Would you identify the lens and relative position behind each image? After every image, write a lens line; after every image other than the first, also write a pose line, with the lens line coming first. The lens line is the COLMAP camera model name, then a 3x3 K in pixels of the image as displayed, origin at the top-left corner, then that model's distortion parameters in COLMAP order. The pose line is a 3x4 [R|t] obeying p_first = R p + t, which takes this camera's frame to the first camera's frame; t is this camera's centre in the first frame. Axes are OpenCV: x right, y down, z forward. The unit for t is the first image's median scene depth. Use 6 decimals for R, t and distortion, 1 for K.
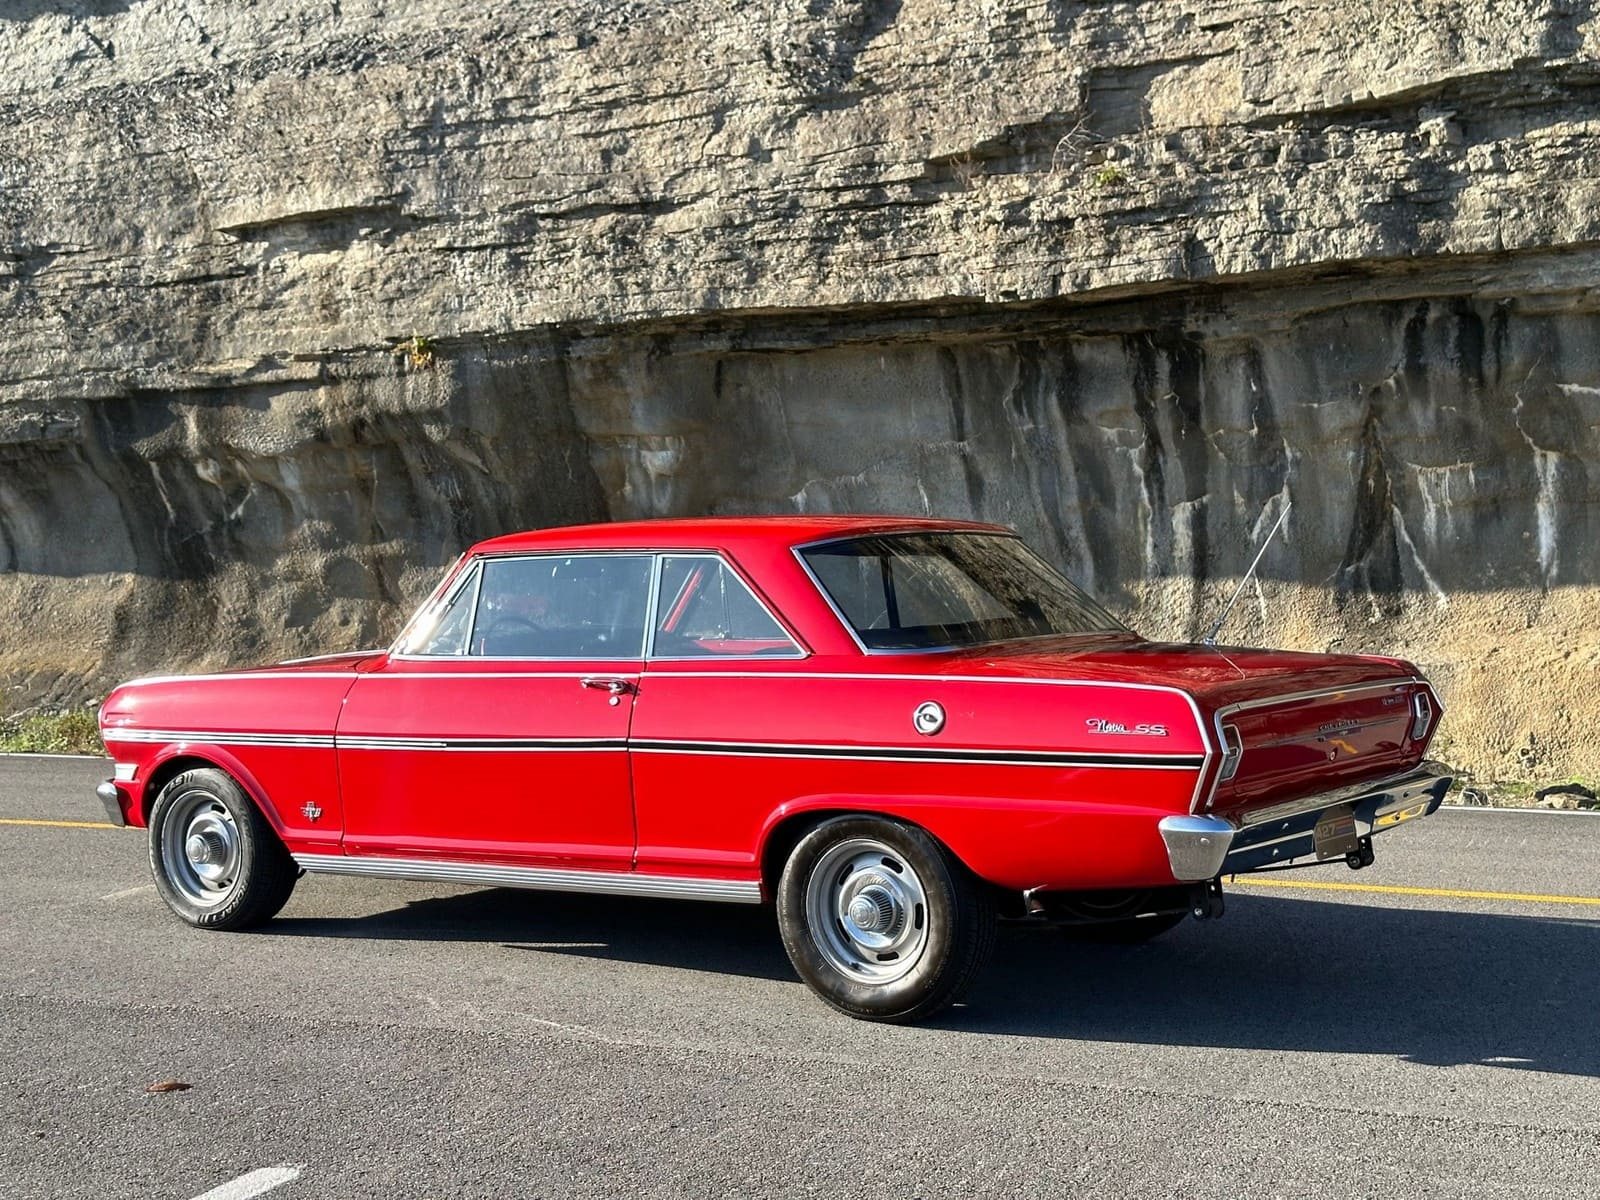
lens RADIAL K [[2204.5, 0, 807.8], [0, 2204.5, 603.5], [0, 0, 1]] dist [0.204669, -0.424706]
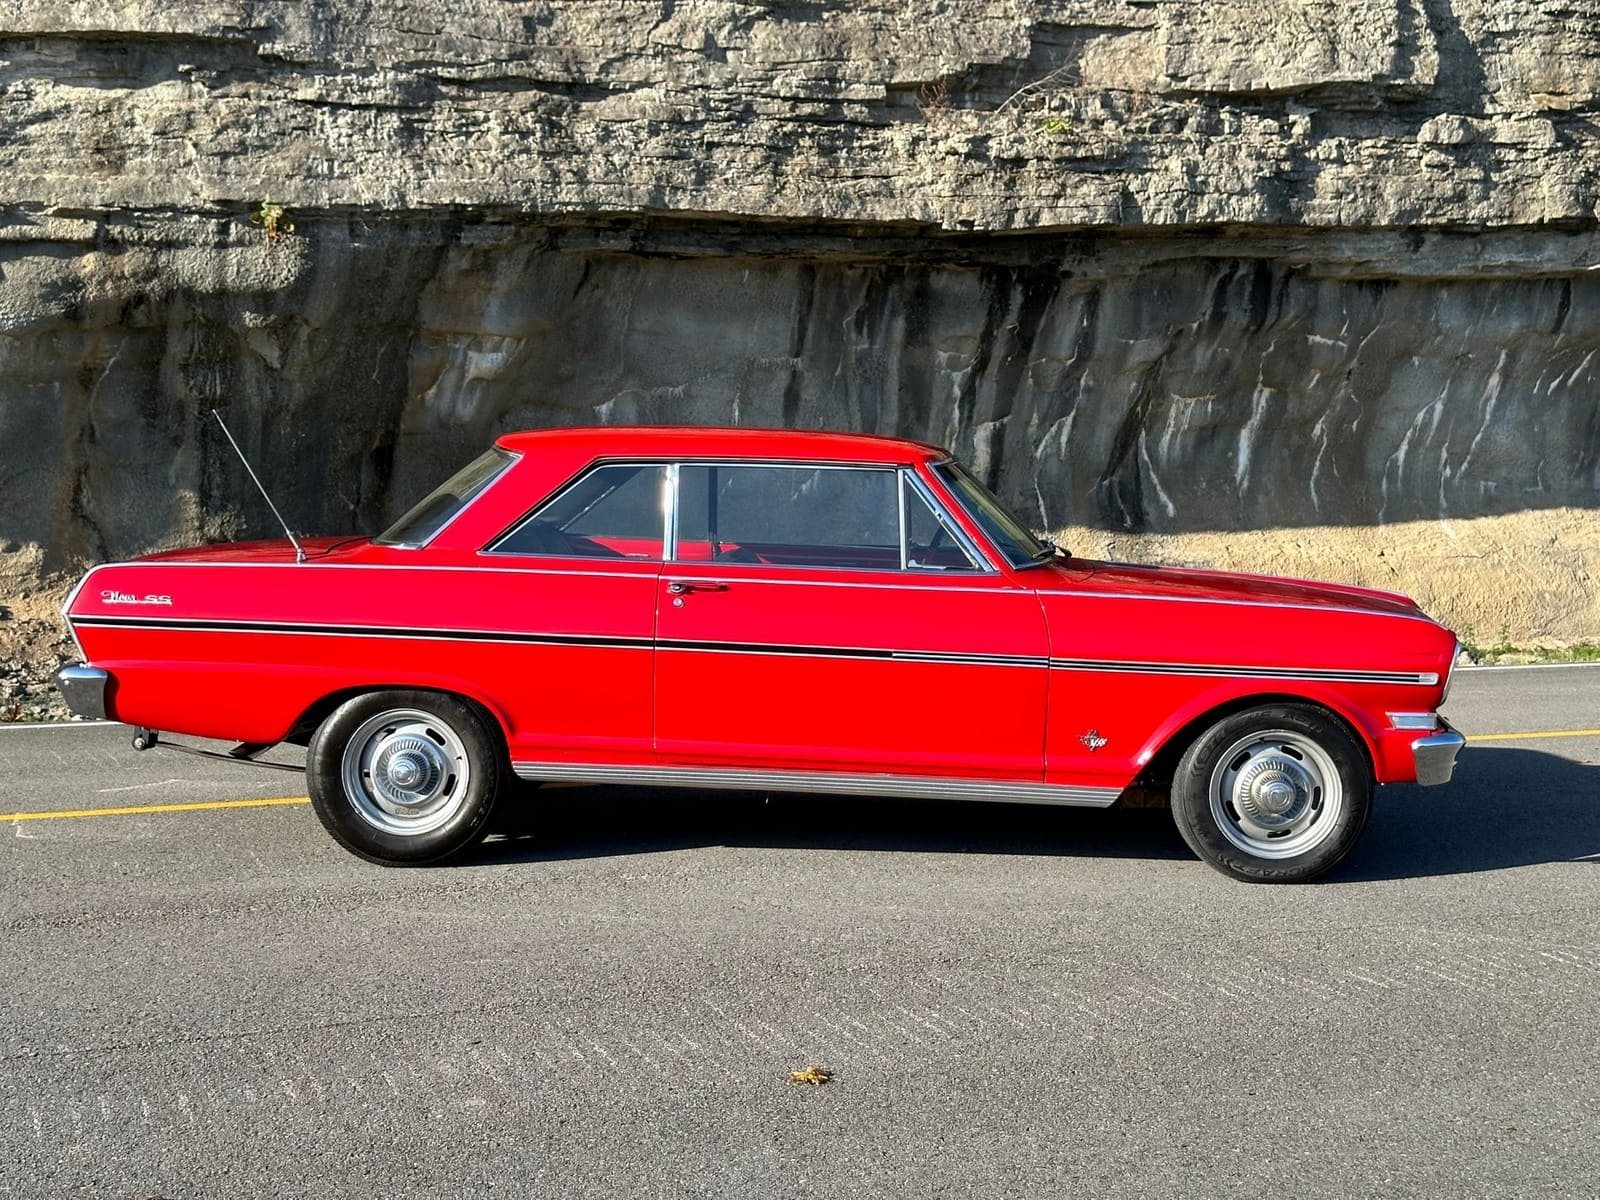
lens RADIAL K [[2204.5, 0, 807.8], [0, 2204.5, 603.5], [0, 0, 1]] dist [0.204669, -0.424706]
pose [[0.711669, -0.038683, 0.701449, -0.693541], [0.010275, 0.998949, 0.044665, -0.005526], [-0.702440, -0.024579, 0.711319, 0.281937]]
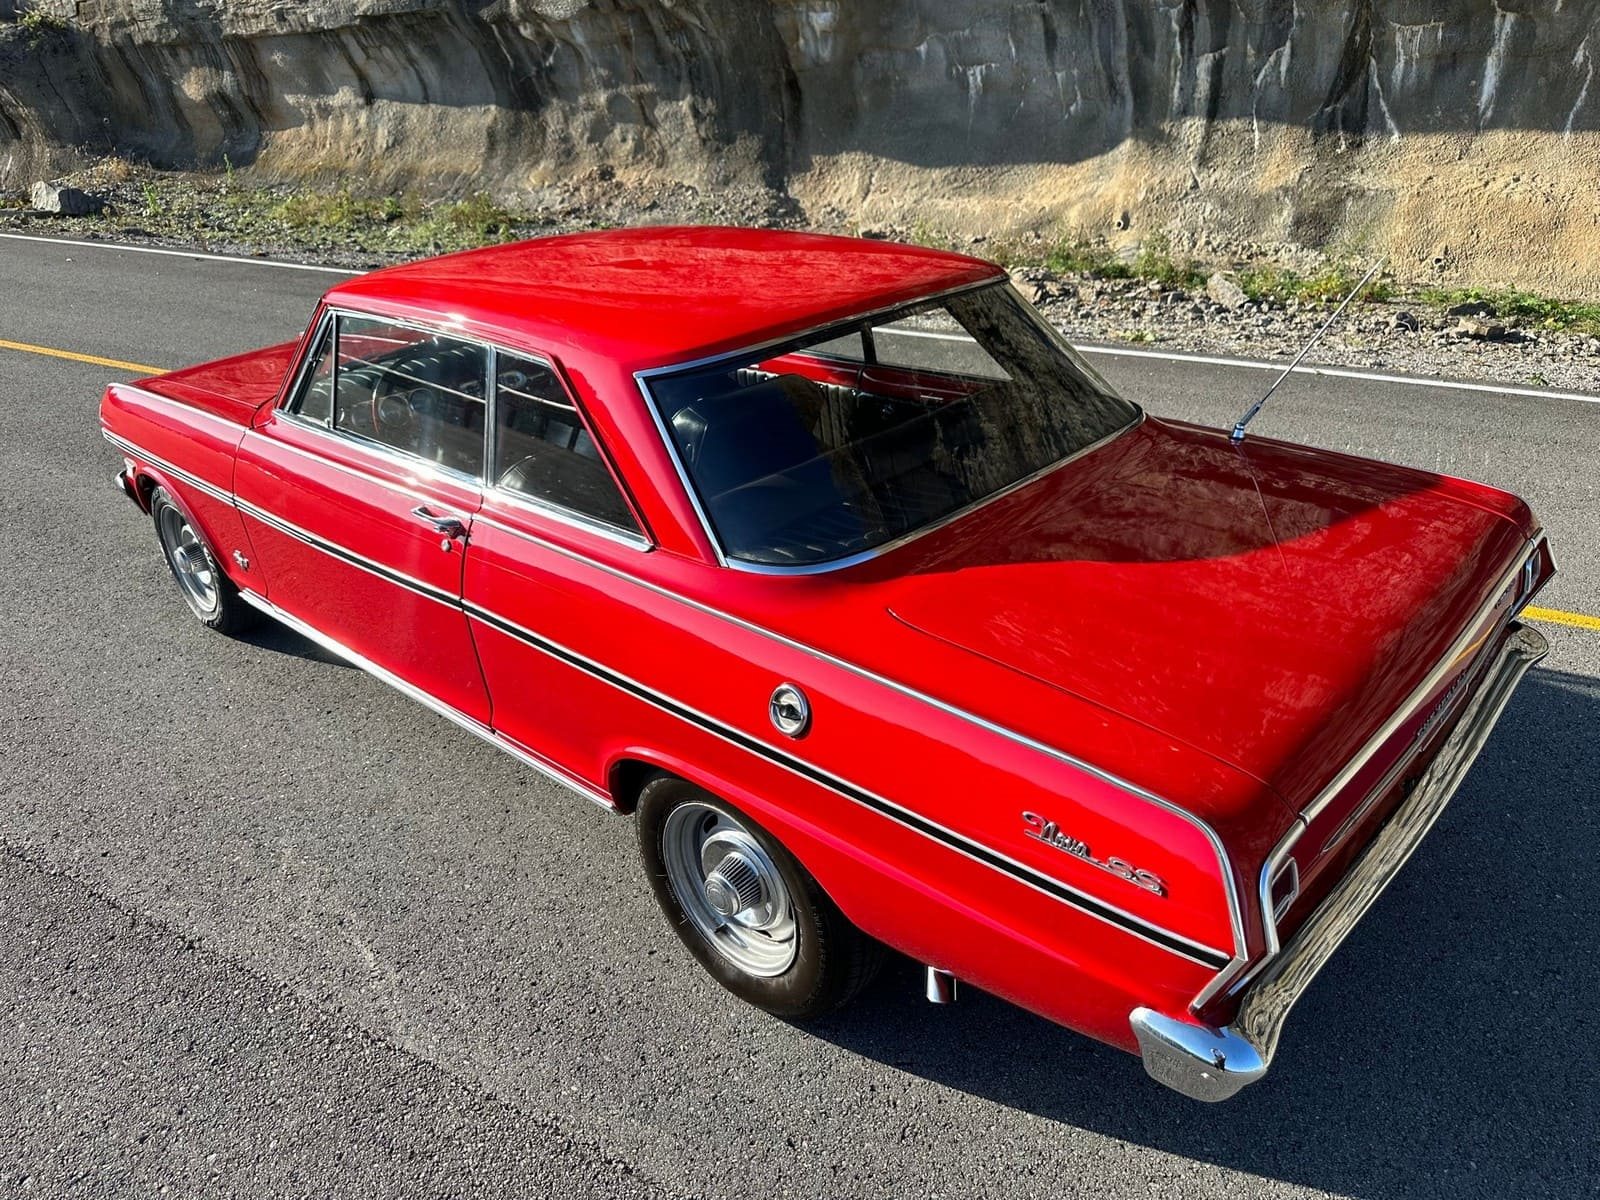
lens RADIAL K [[1139.5, 0, 800.0], [0, 1139.5, 600.0], [0, 0, 1]] dist [0.003971, -0.011886]
pose [[0.990593, 0.049050, -0.127751, 0.032093], [0.008635, 0.909288, 0.416078, -0.035158], [0.136571, -0.413267, 0.900310, 0.223798]]
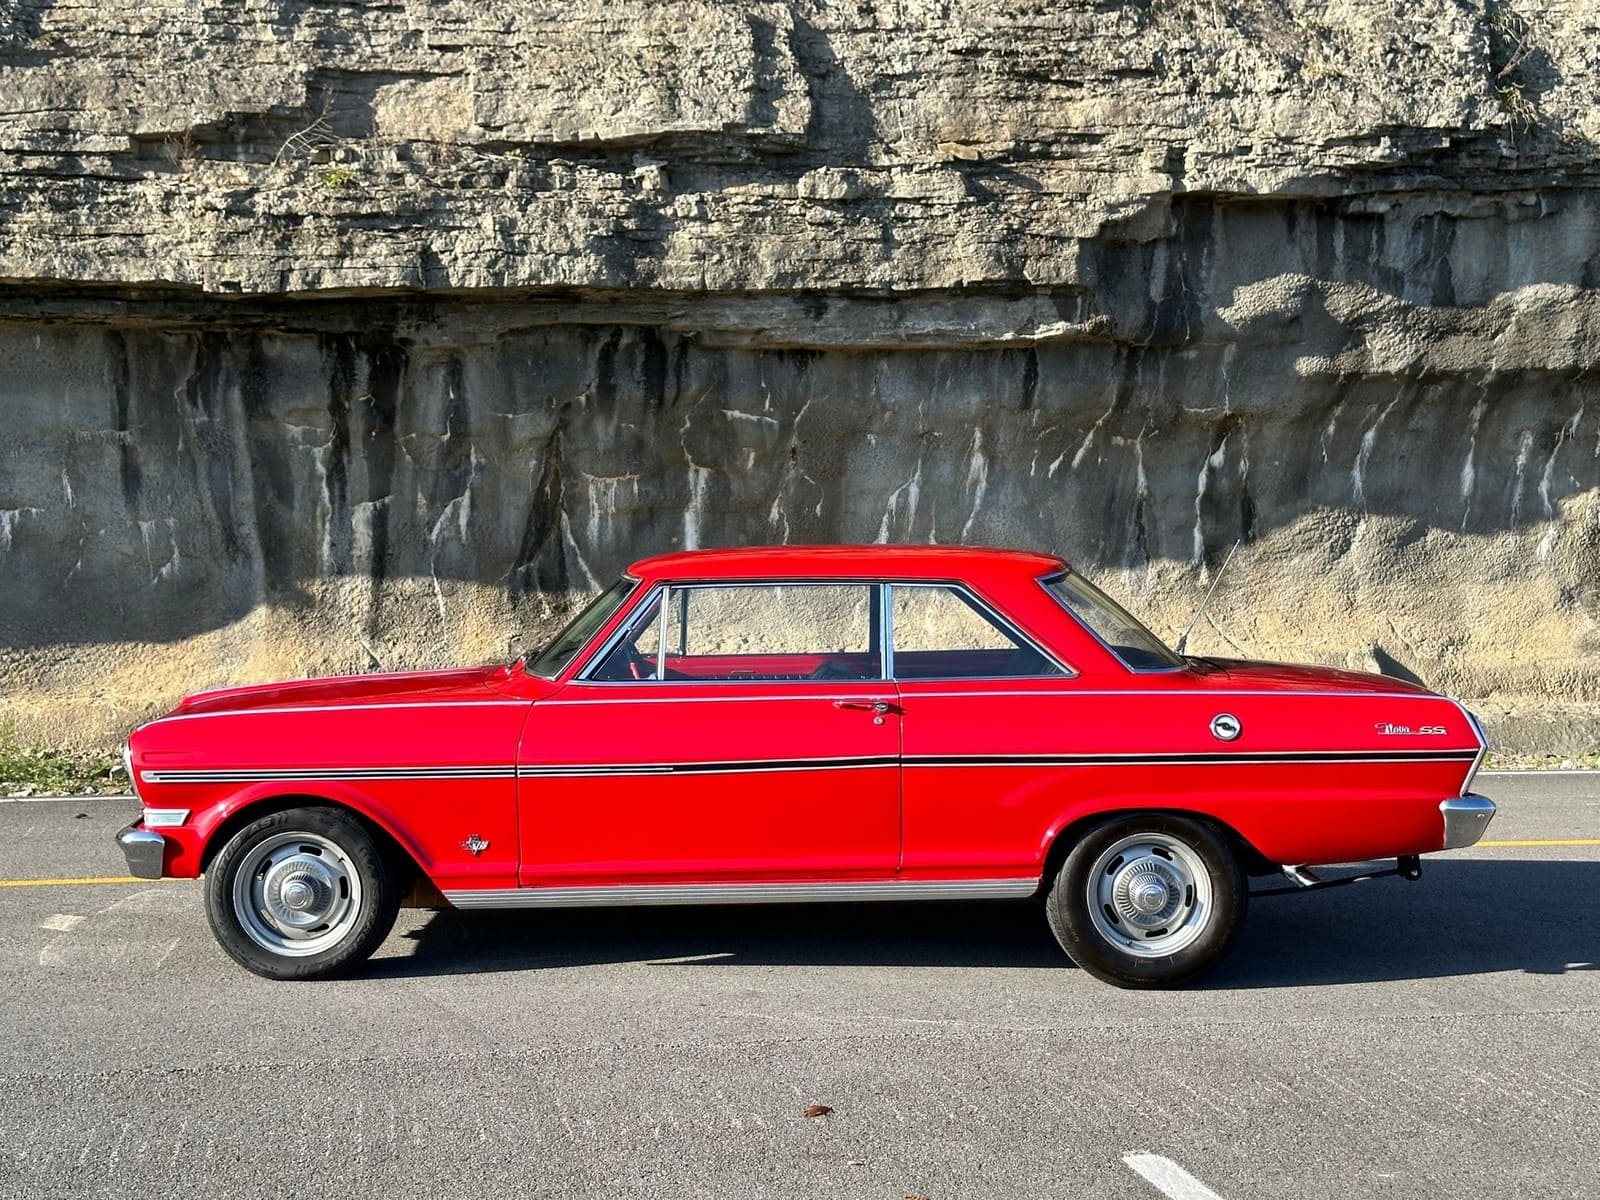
lens RADIAL K [[2204.5, 0, 807.8], [0, 2204.5, 603.5], [0, 0, 1]] dist [0.204669, -0.424706]
pose [[0.819604, -0.005053, 0.572907, -0.255673], [0.000464, 0.999967, 0.008154, -0.007578], [-0.572930, -0.006417, 0.819580, 0.048757]]
